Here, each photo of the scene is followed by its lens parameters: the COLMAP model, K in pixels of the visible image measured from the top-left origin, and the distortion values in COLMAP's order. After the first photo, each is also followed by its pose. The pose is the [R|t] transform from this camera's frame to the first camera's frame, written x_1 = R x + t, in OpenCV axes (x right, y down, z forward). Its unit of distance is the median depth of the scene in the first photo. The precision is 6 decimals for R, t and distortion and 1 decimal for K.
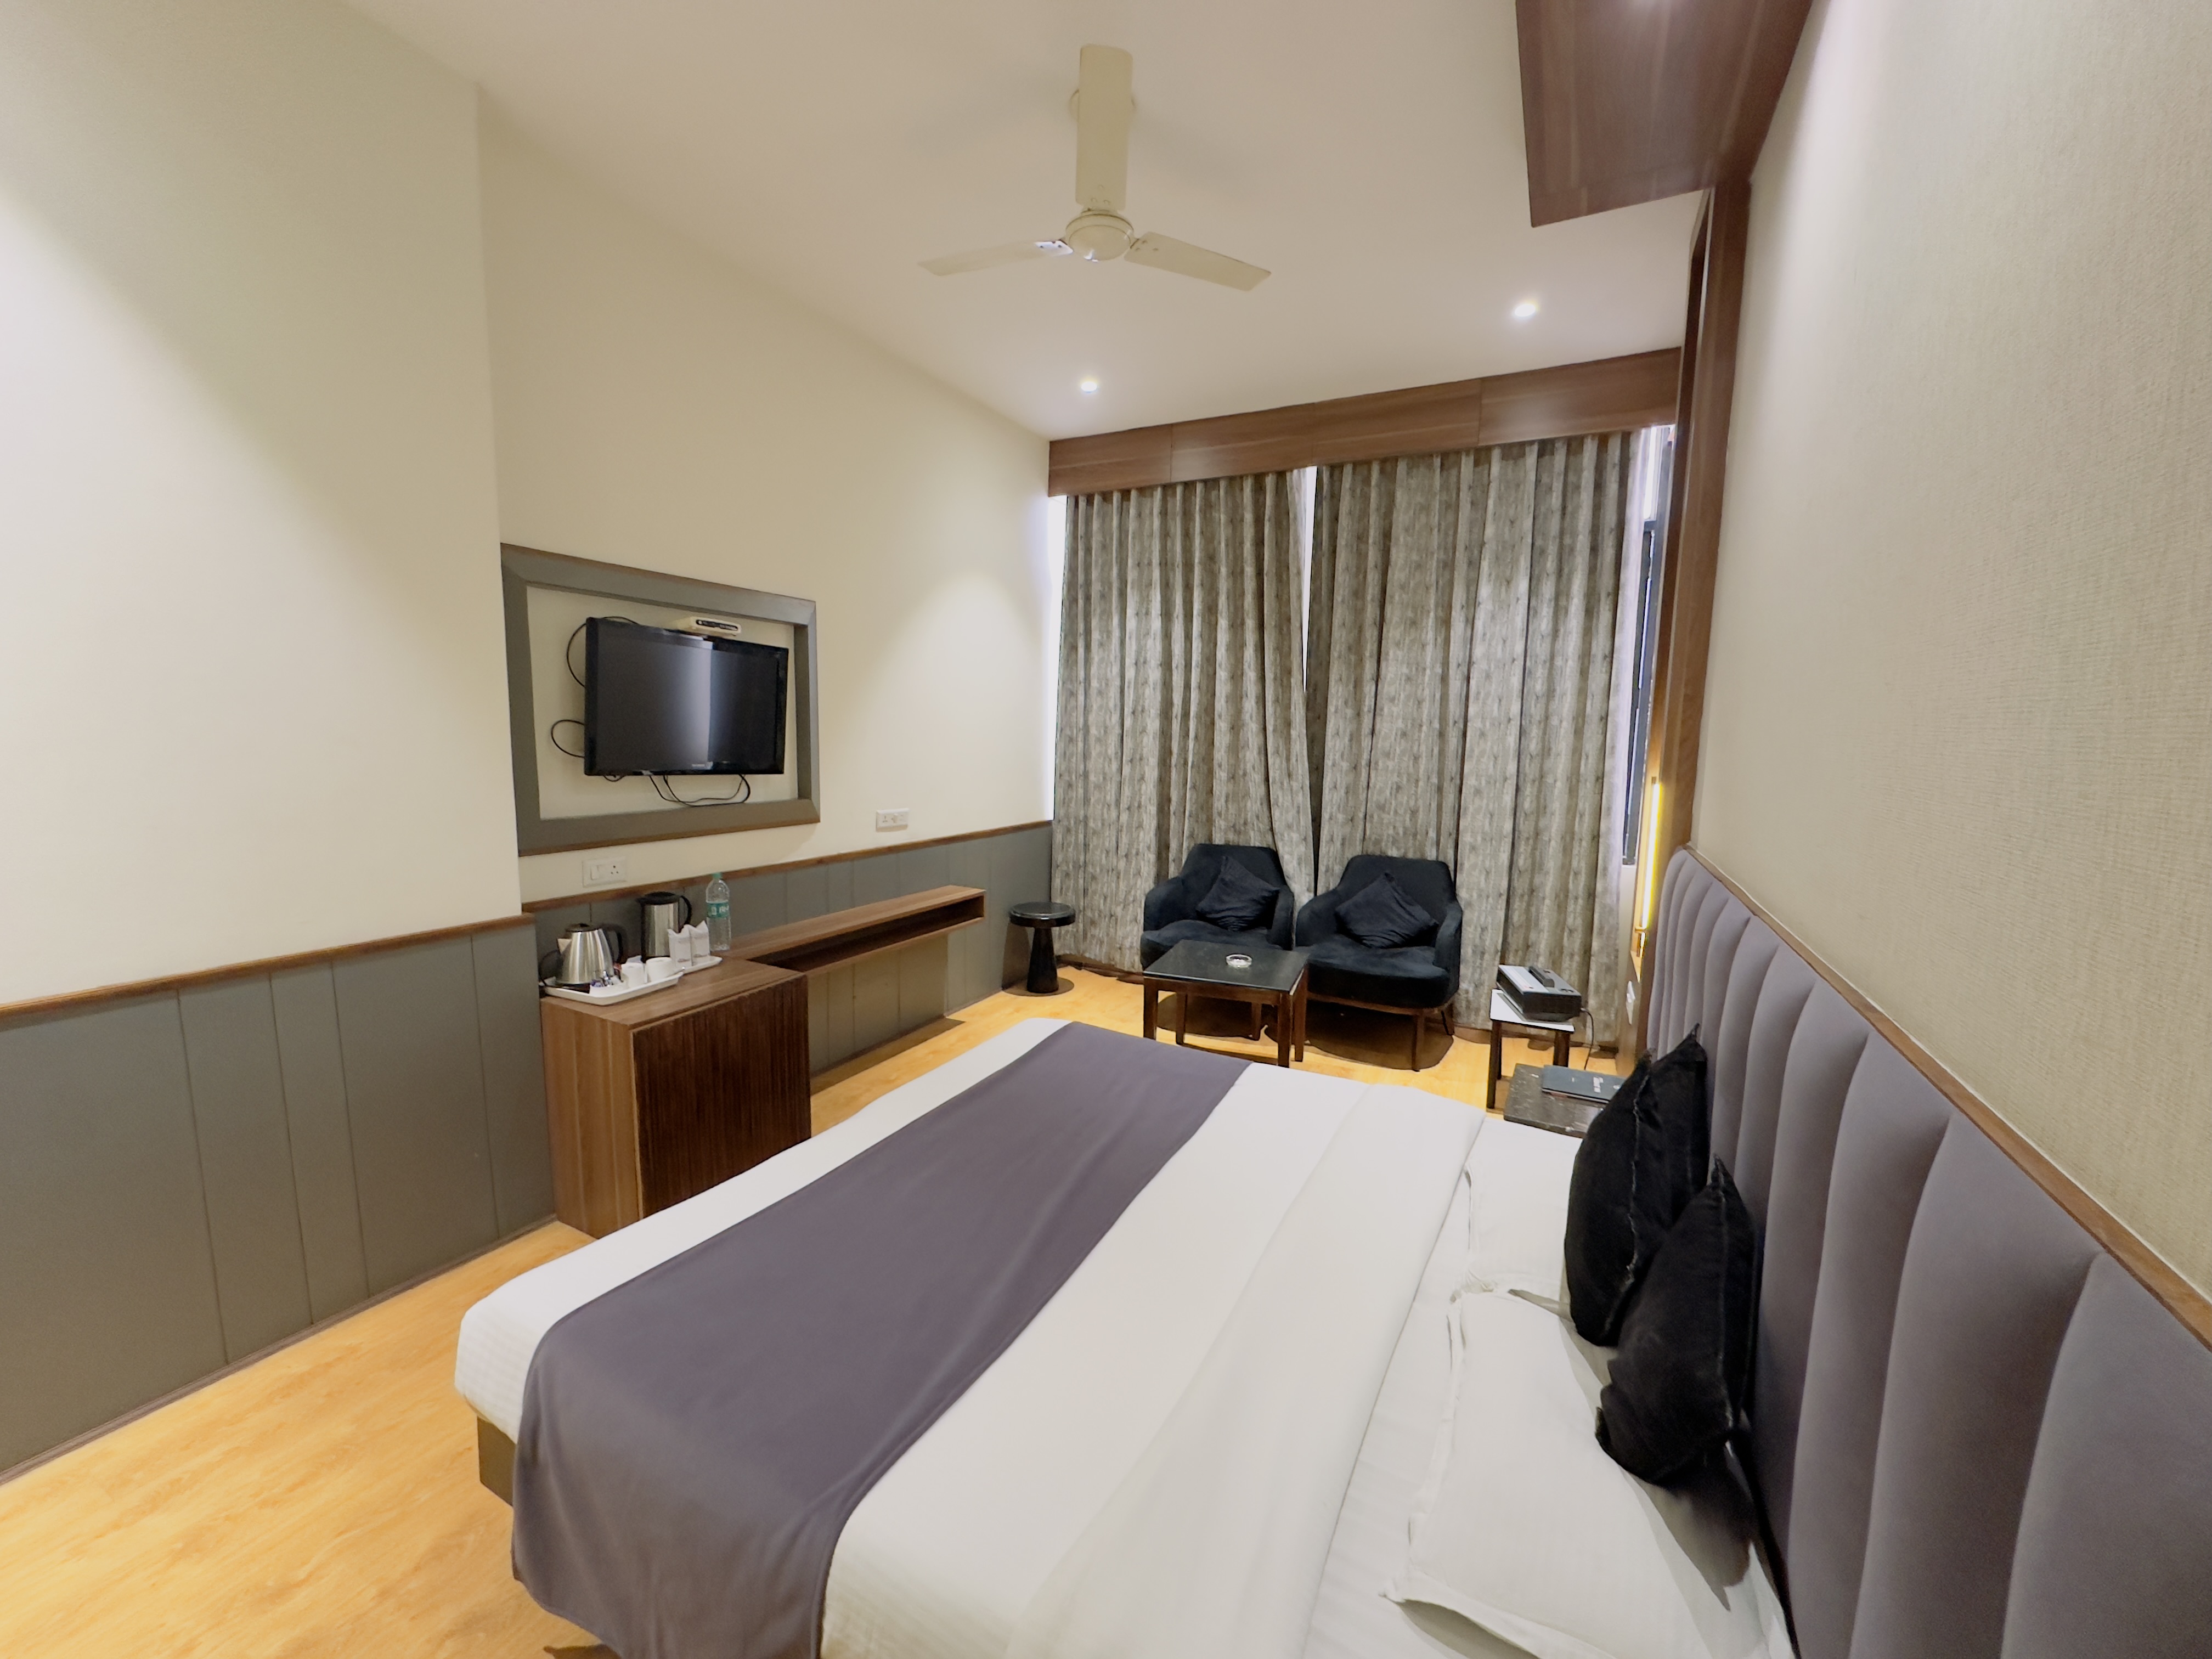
lens RADIAL K [[883.3, 0, 1101.4], [0, 883.3, 825.4], [0, 0, 1]] dist [0.001747, 0.000232]
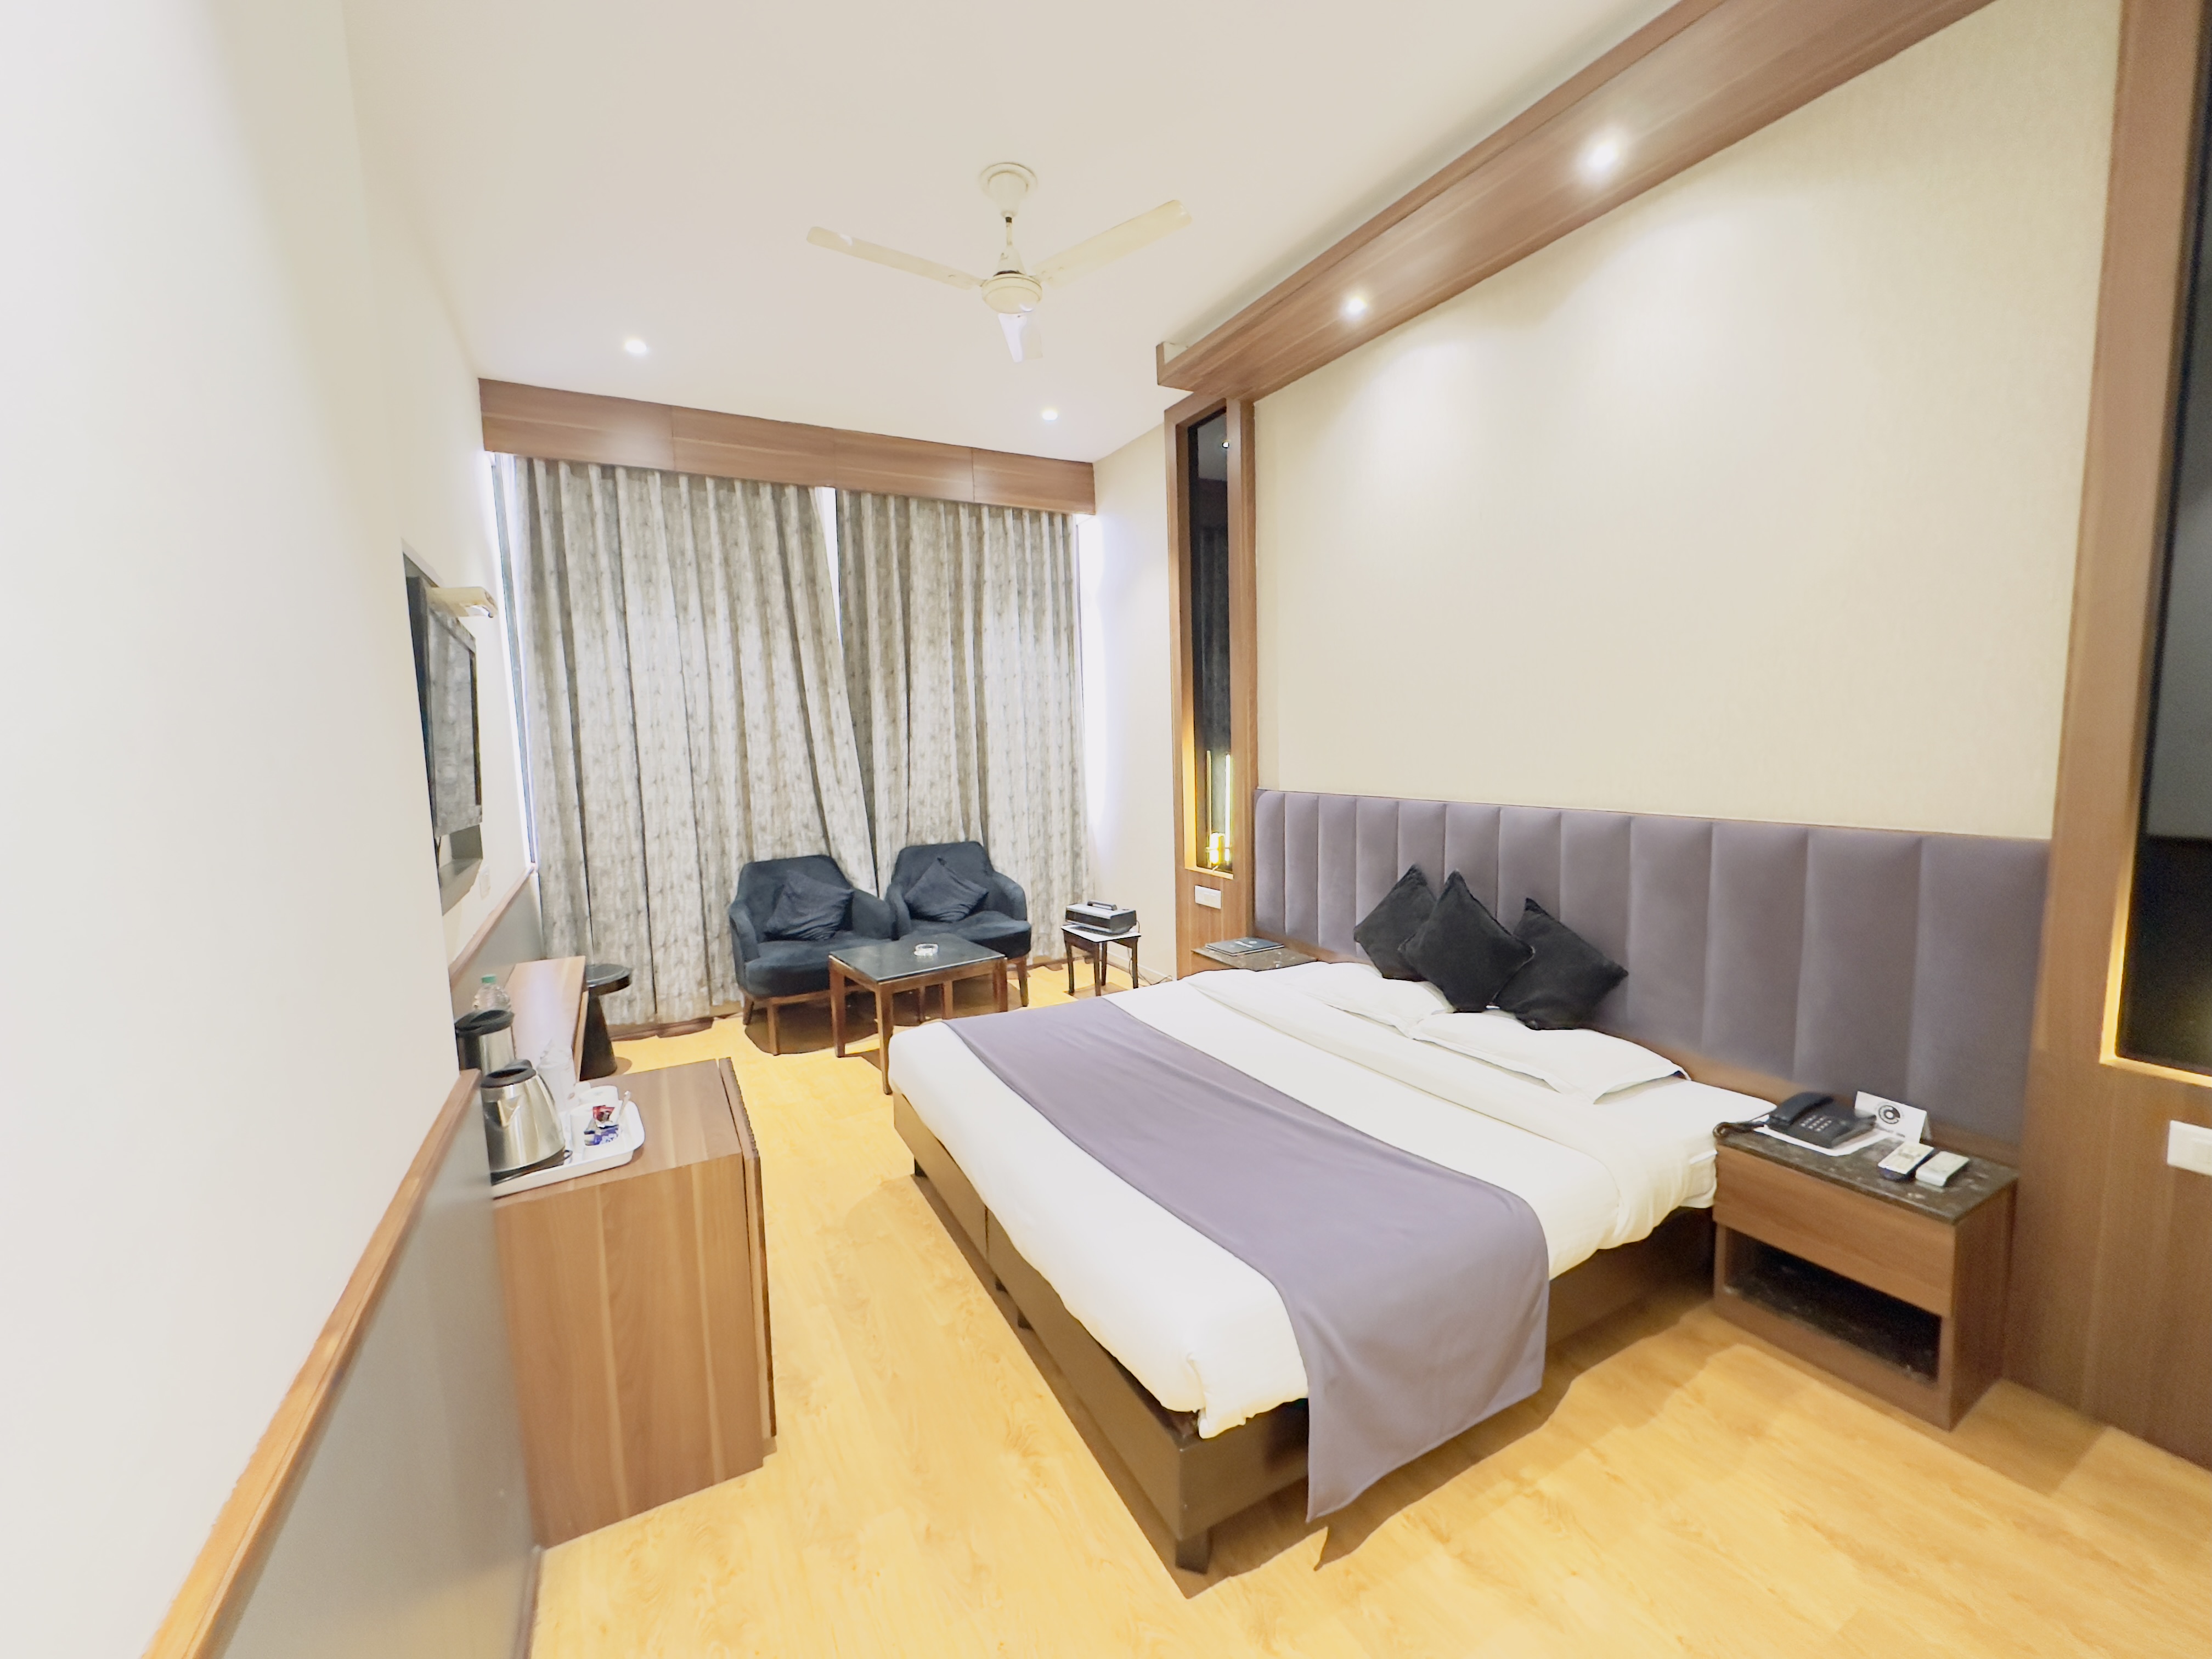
lens RADIAL K [[883.3, 0, 1103.2], [0, 883.3, 826.7], [0, 0, 1]] dist [0.001747, 0.000232]
pose [[0.555552, -0.121475, 0.822561, -0.489066], [0.134352, 0.989385, 0.055371, -0.020641], [-0.820556, 0.079751, 0.565976, 0.166439]]
